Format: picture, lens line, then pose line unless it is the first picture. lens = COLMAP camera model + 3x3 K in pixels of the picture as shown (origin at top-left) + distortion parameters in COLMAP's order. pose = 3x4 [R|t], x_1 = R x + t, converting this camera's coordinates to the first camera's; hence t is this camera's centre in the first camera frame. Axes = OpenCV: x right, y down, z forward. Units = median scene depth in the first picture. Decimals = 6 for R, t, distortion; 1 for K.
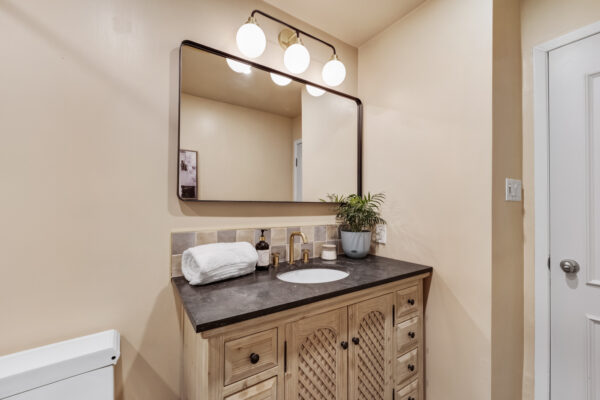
lens RADIAL K [[244.1, 0, 303.4], [0, 244.1, 199.7], [0, 0, 1]] dist [-0.006085, 0.001258]
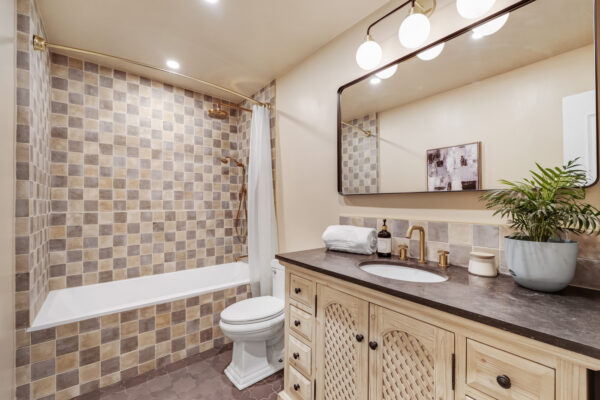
lens RADIAL K [[244.1, 0, 300.1], [0, 244.1, 200.4], [0, 0, 1]] dist [-0.006085, 0.001258]
pose [[0.105099, -0.022514, -0.994207, 0.868170], [0.020762, 0.999575, -0.020441, 0.053563], [0.994245, -0.018493, 0.105522, 0.525421]]
